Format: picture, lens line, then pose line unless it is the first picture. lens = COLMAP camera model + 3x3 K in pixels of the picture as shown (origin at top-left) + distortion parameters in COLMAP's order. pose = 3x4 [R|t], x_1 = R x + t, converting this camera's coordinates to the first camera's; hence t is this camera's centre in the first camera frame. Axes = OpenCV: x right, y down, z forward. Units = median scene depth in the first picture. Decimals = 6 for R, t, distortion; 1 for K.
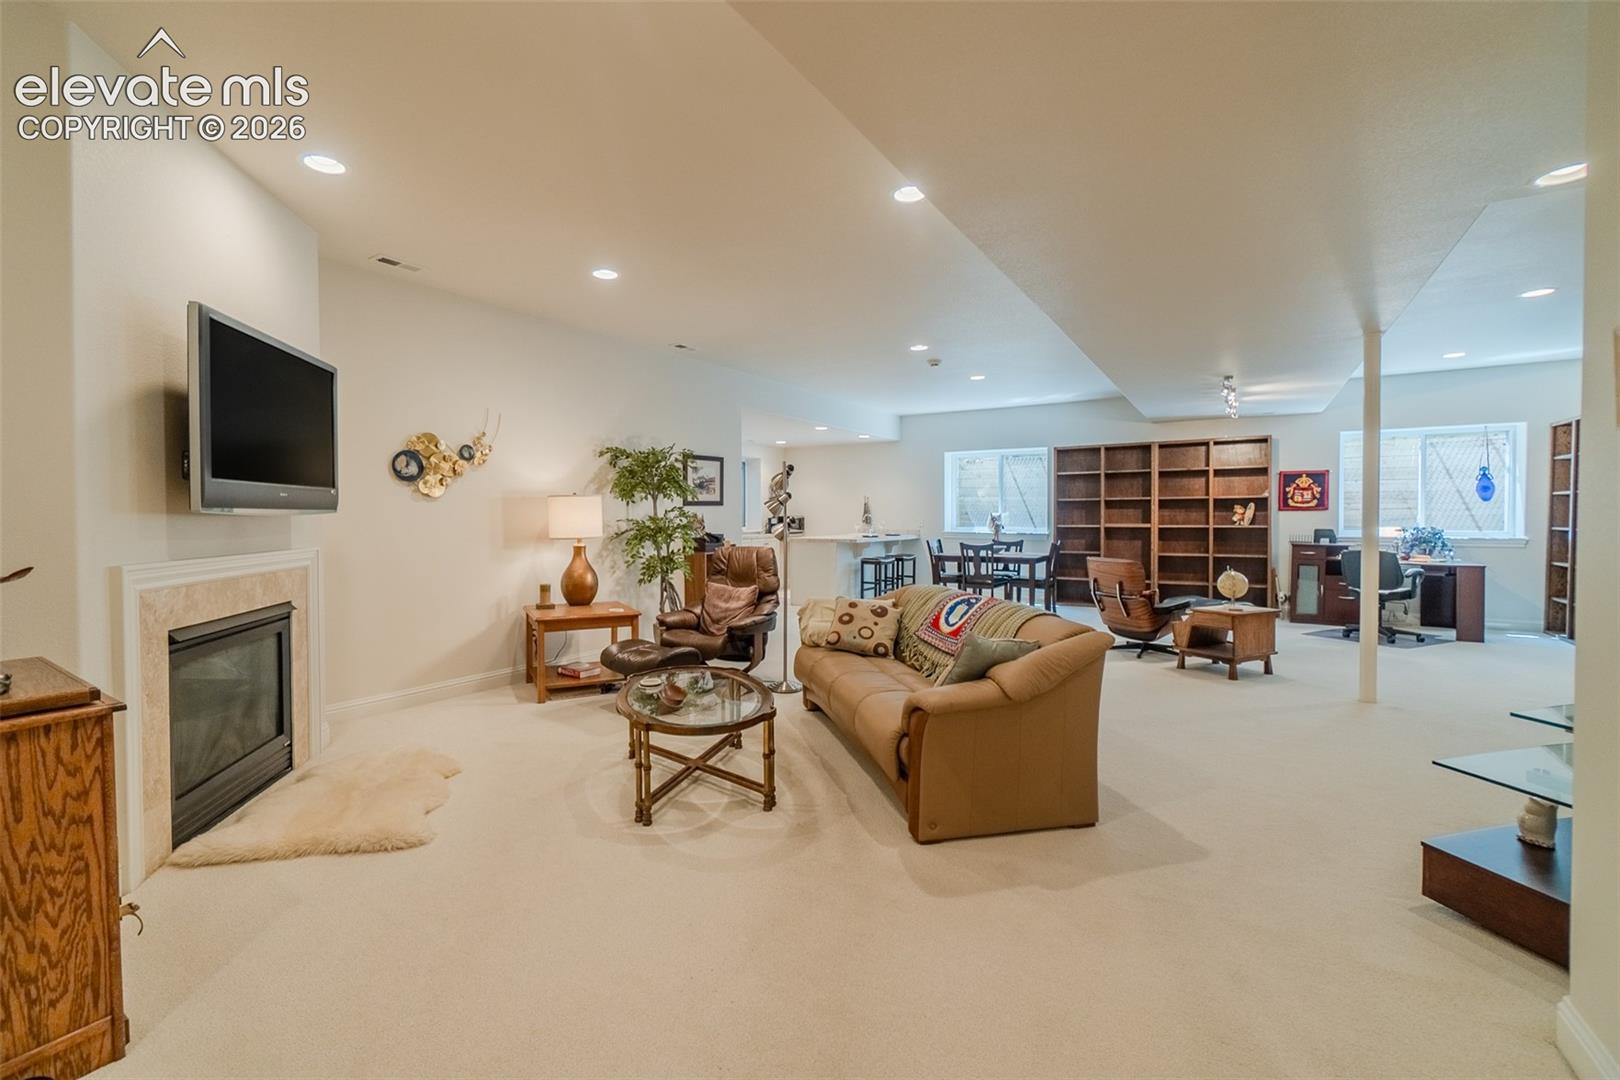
lens RADIAL K [[696.4, 0, 803.6], [0, 696.4, 528.5], [0, 0, 1]] dist [0.001961, 0.001041]
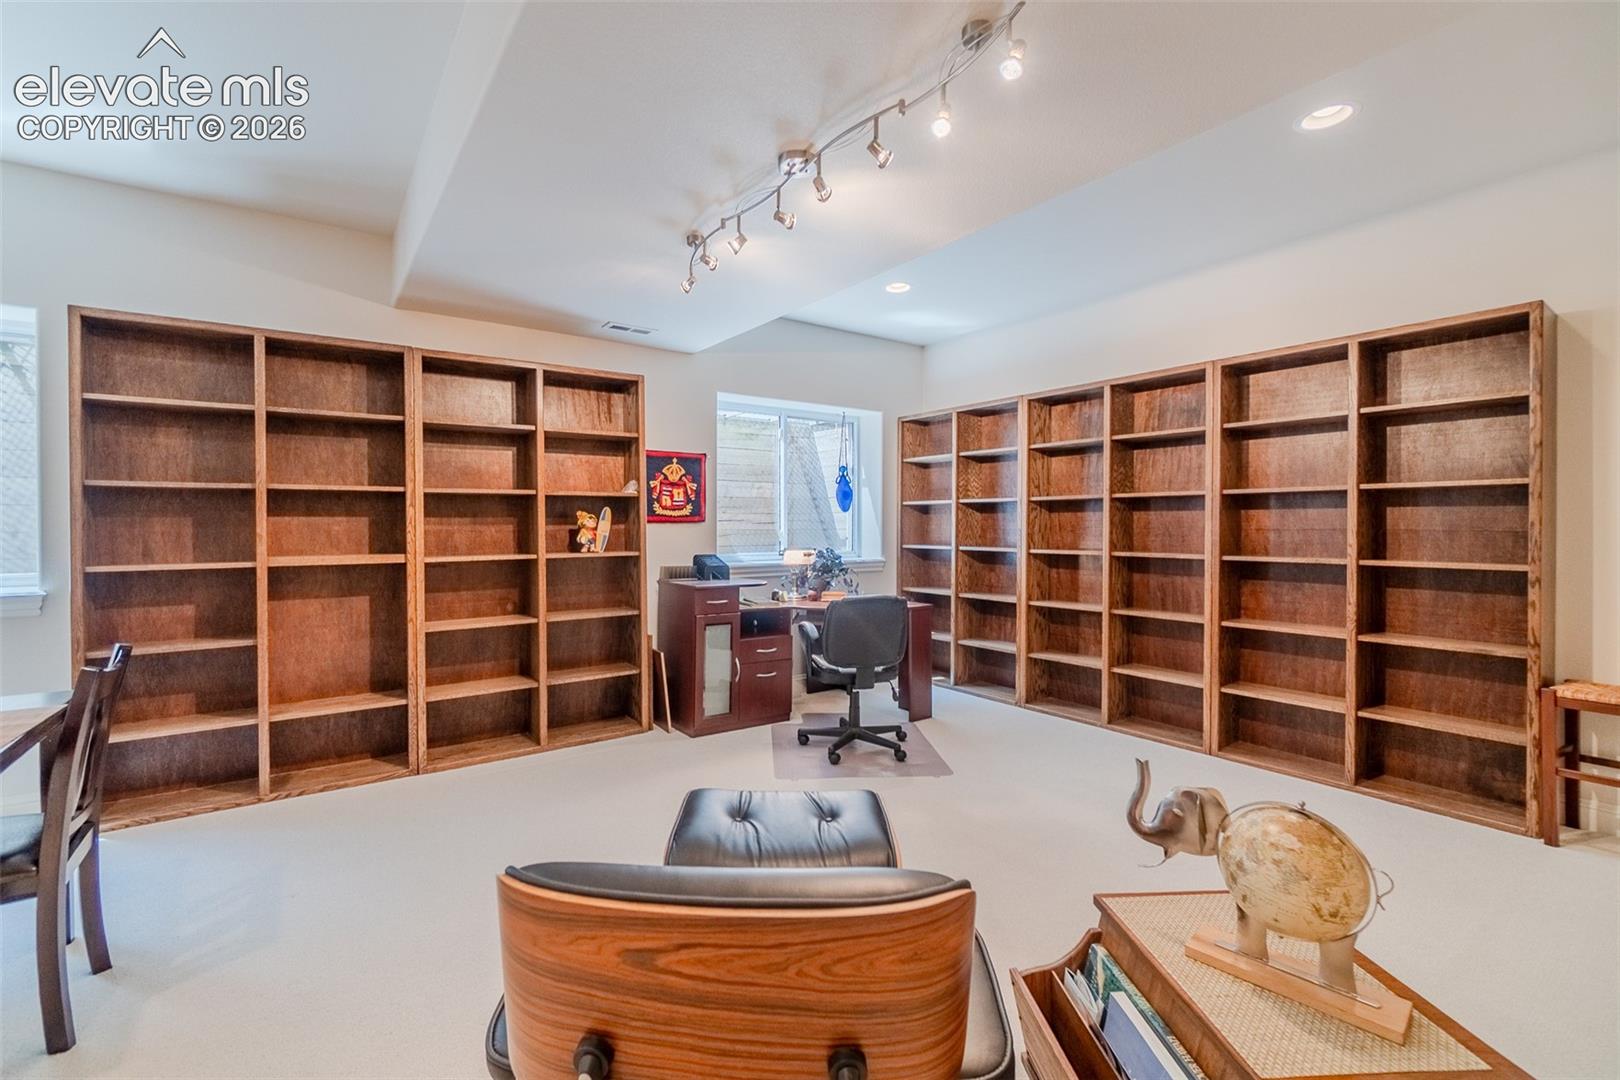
lens RADIAL K [[698.9, 0, 803.0], [0, 698.9, 531.3], [0, 0, 1]] dist [-0.007286, -0.000115]
pose [[0.386908, -0.005919, 0.922099, 0.239120], [0.017903, 0.999839, -0.001094, -0.016336], [-0.921945, 0.016932, 0.386952, 0.688309]]
